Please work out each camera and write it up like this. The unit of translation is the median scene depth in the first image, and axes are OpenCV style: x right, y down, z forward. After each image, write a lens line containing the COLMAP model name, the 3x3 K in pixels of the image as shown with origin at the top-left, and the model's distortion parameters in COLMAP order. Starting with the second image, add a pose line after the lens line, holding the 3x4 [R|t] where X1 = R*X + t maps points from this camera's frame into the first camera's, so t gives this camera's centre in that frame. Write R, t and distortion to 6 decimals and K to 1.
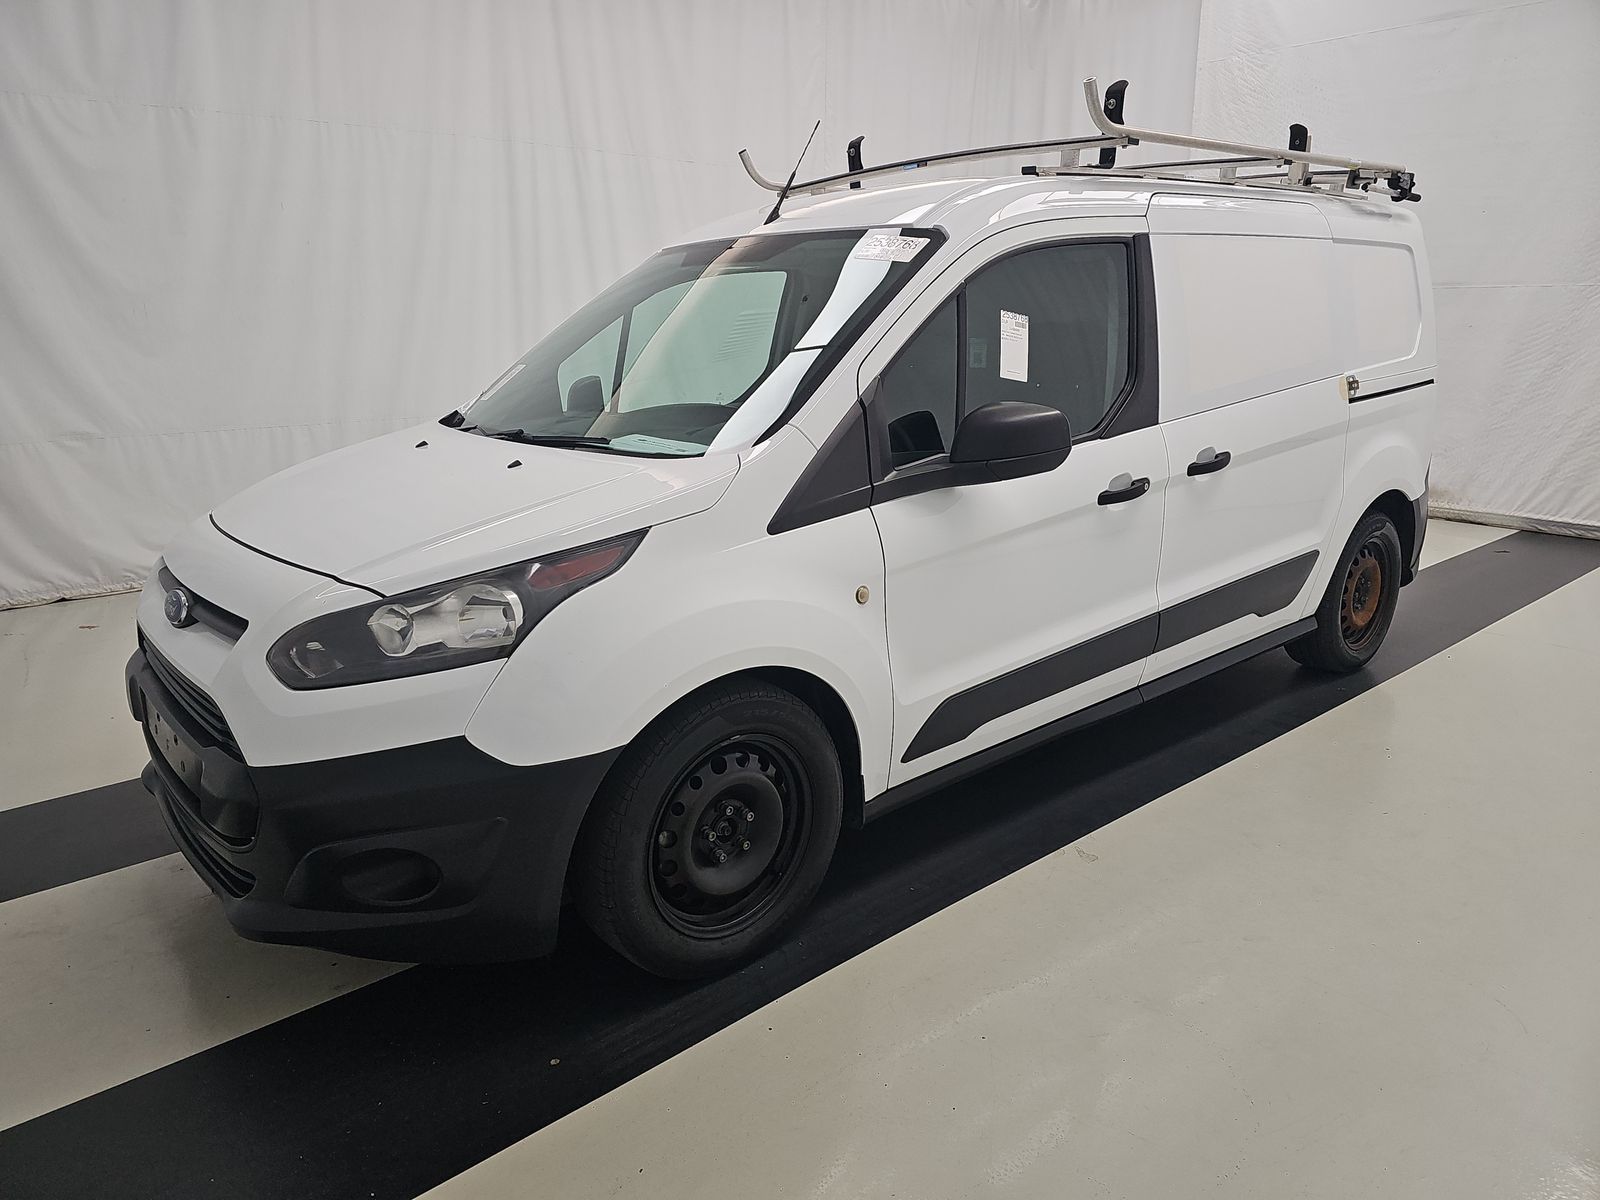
lens RADIAL K [[1154.9, 0, 800.0], [0, 1154.9, 600.0], [0, 0, 1]] dist [0.001407, 0.000586]
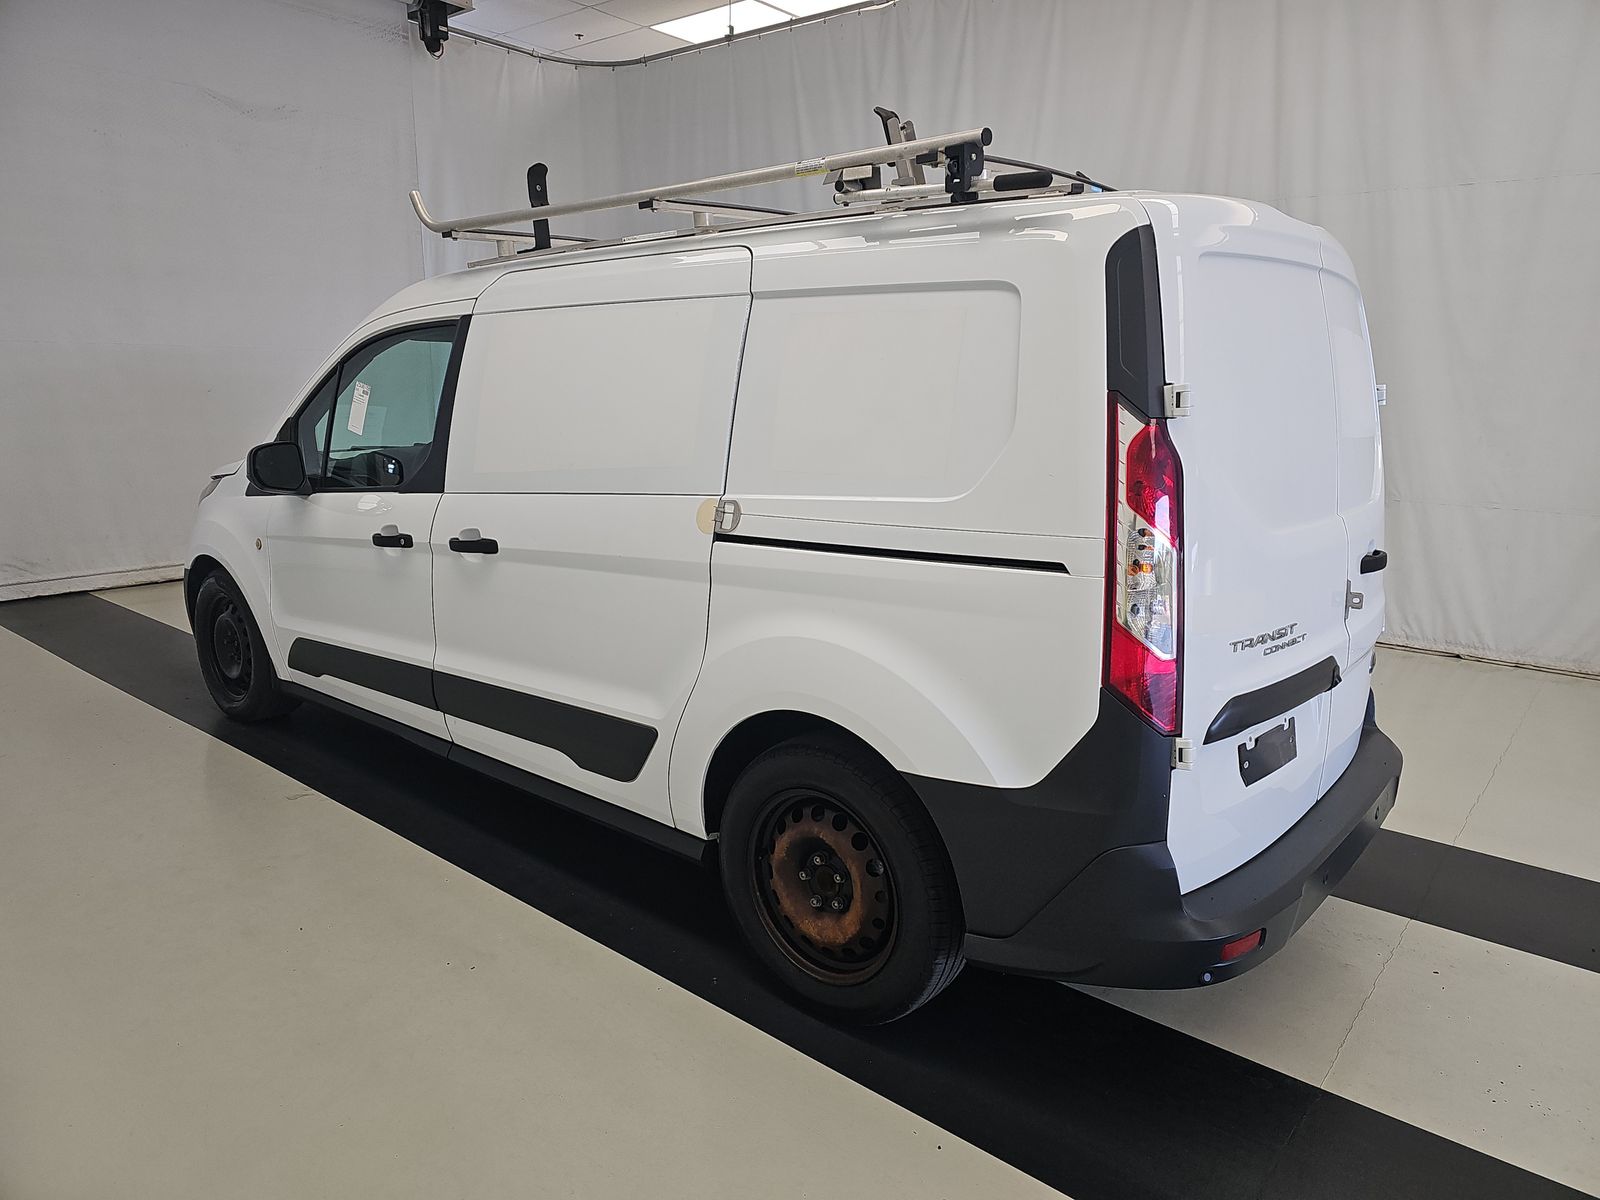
lens RADIAL K [[1266.1, 0, 800.0], [0, 1266.1, 600.0], [0, 0, 1]] dist [0.000013, -0.000196]
pose [[0.055528, 0.190112, -0.980191, 1.439908], [-0.250919, 0.952857, 0.170596, -0.329477], [0.966414, 0.236476, 0.100613, 1.190826]]
